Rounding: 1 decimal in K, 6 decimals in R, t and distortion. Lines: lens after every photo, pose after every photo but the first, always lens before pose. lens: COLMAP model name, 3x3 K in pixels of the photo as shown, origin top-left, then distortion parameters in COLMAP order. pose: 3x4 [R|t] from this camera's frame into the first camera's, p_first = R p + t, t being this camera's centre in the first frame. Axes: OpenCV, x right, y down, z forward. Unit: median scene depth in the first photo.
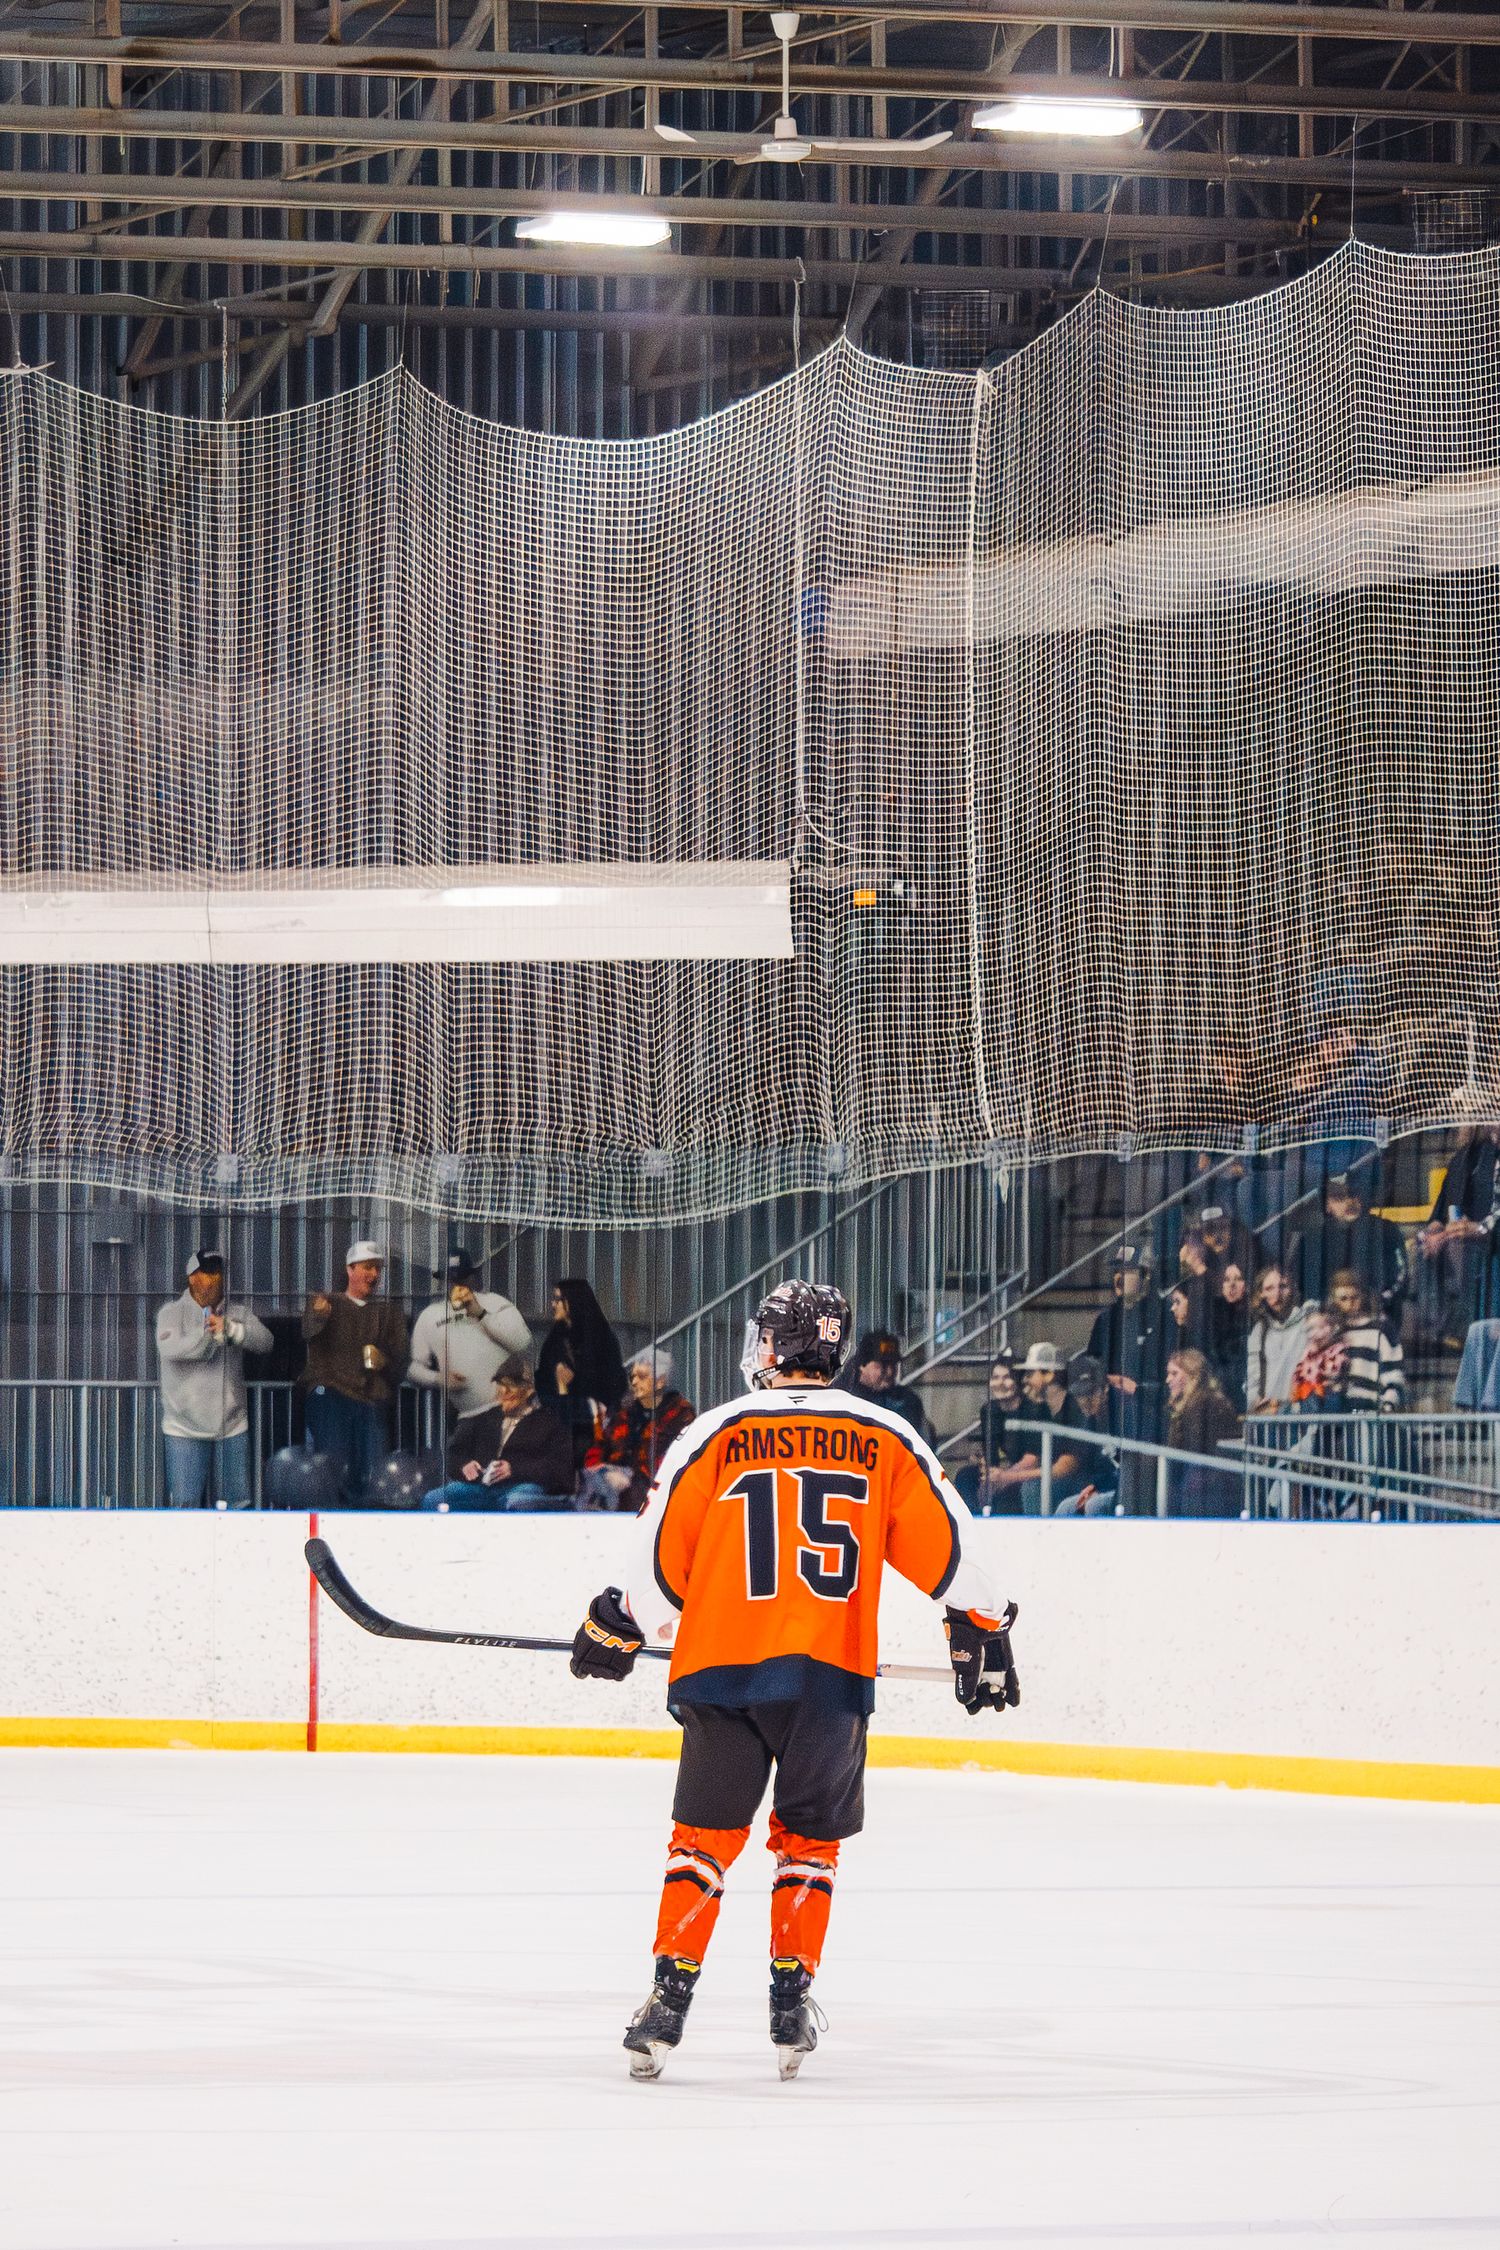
lens RADIAL K [[6415.1, 0, 749.9], [0, 6415.1, 1125.2], [0, 0, 1]] dist [-0.004337, 0.000000]
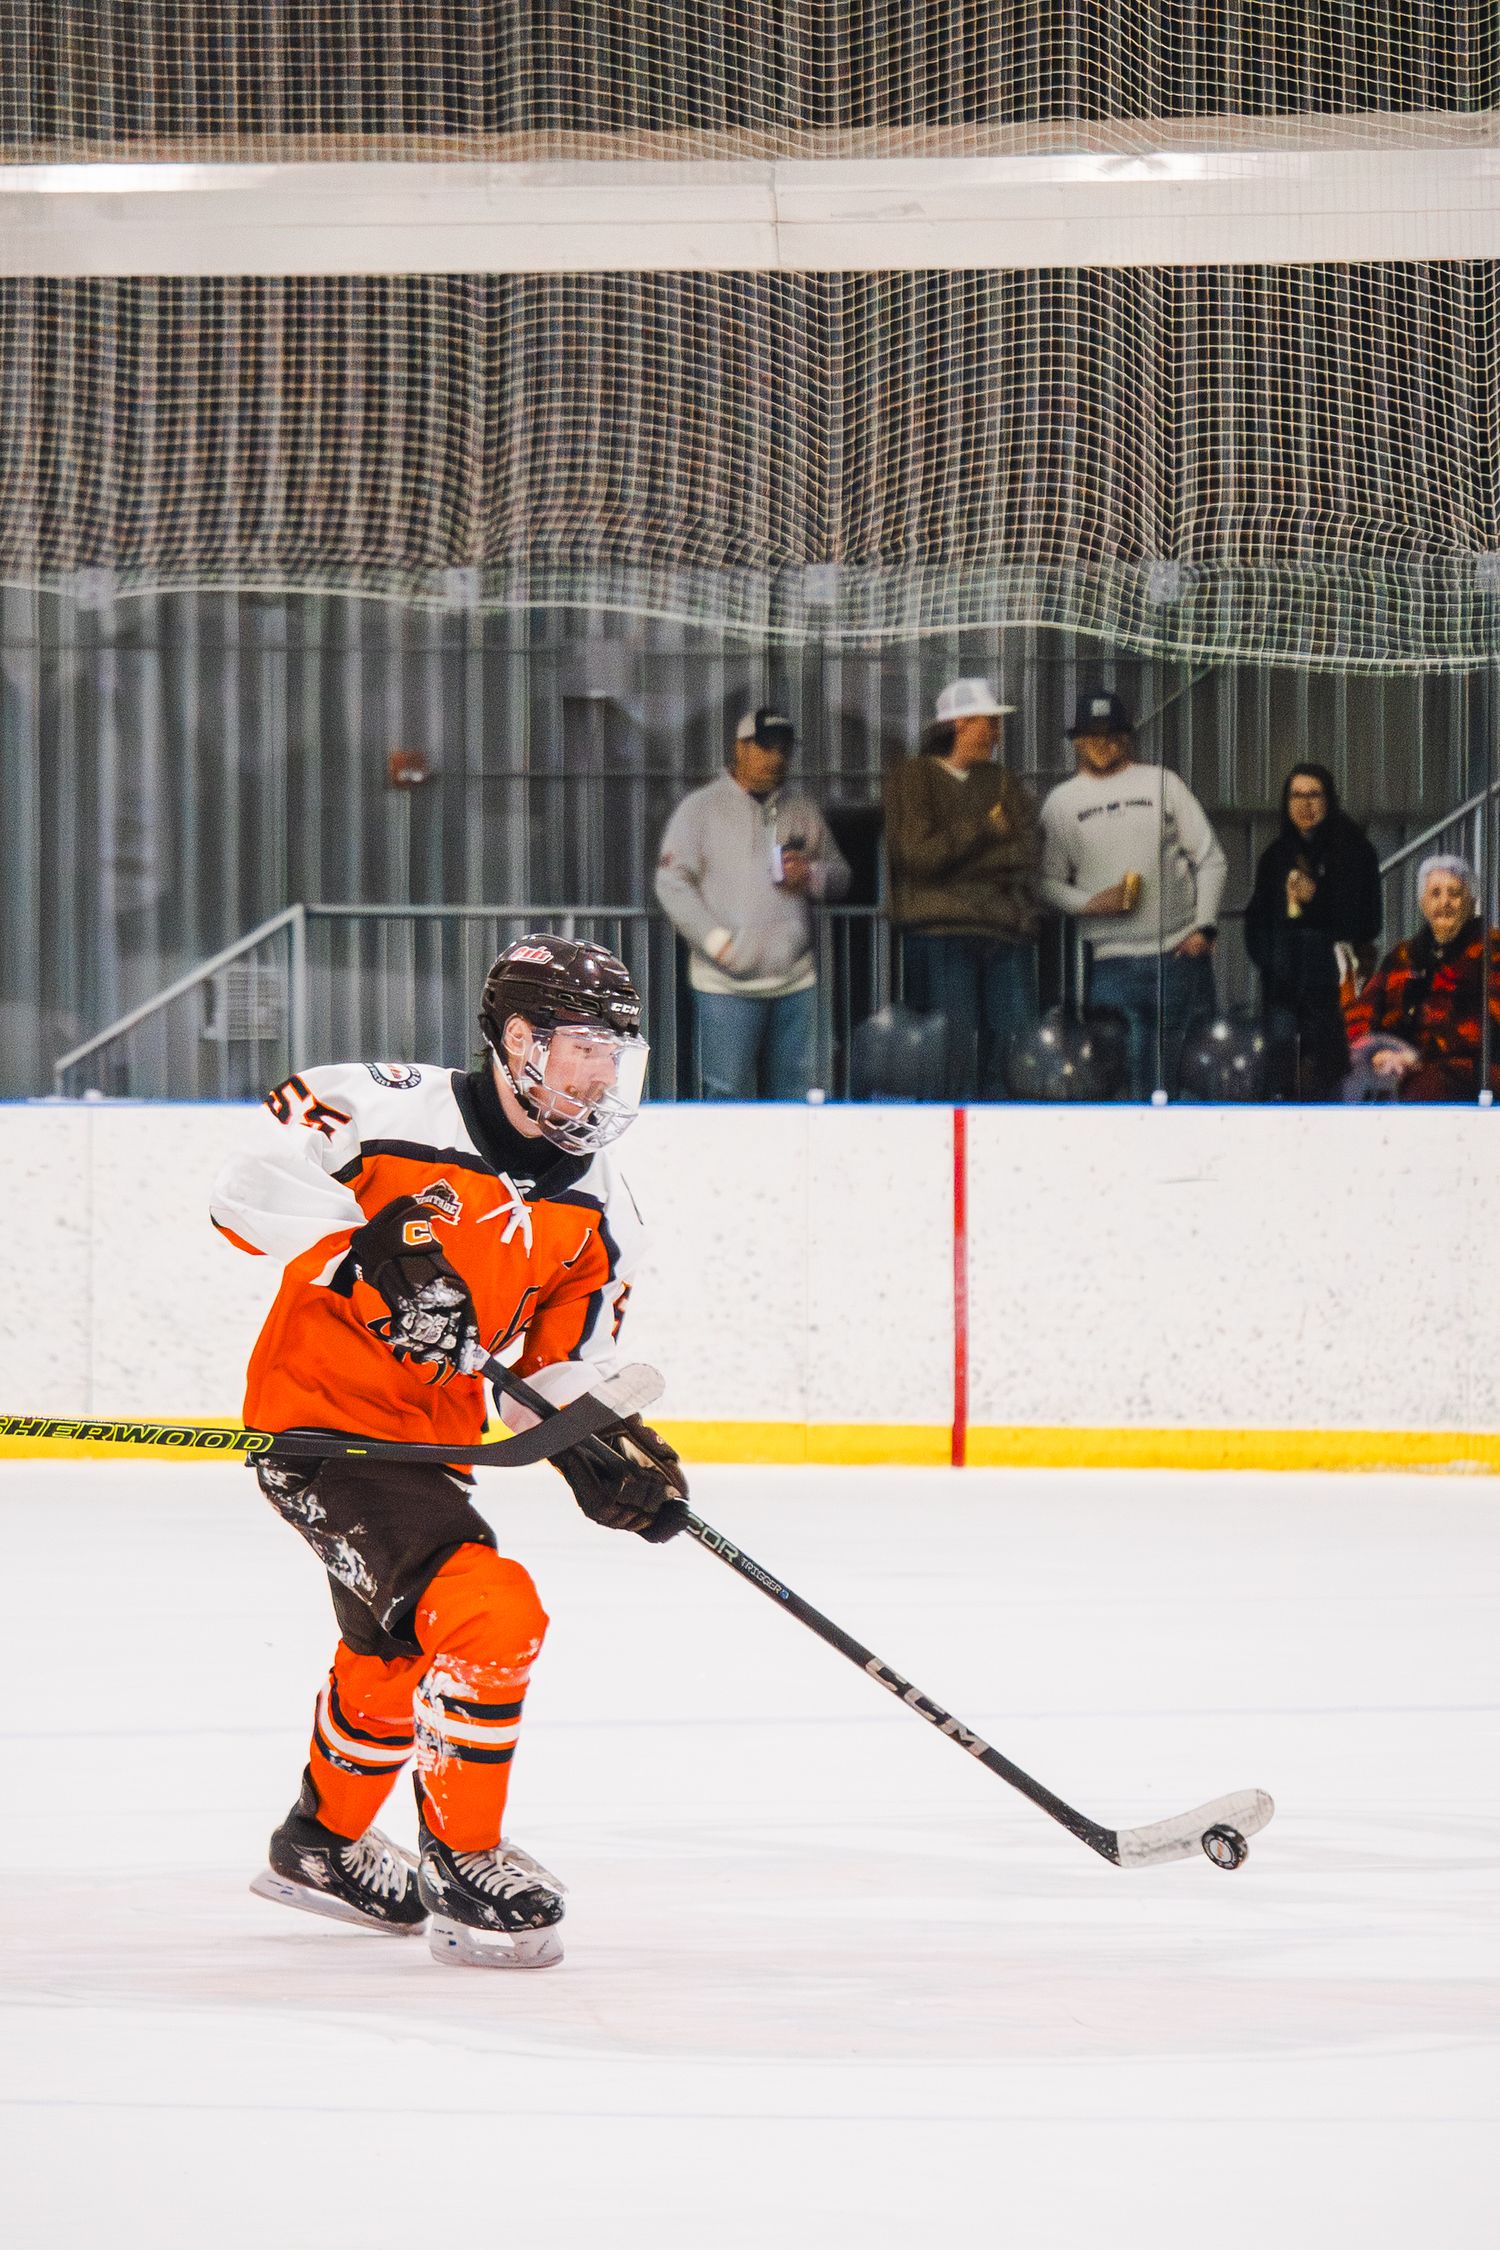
lens RADIAL K [[8755.9, 0, 750.0], [0, 8755.9, 1124.6], [0, 0, 1]] dist [-0.029543, 0.000000]
pose [[0.999005, -0.007873, 0.043907, -0.128834], [0.004717, 0.997428, 0.071522, -0.002152], [-0.044358, -0.071243, 0.996472, 0.105276]]
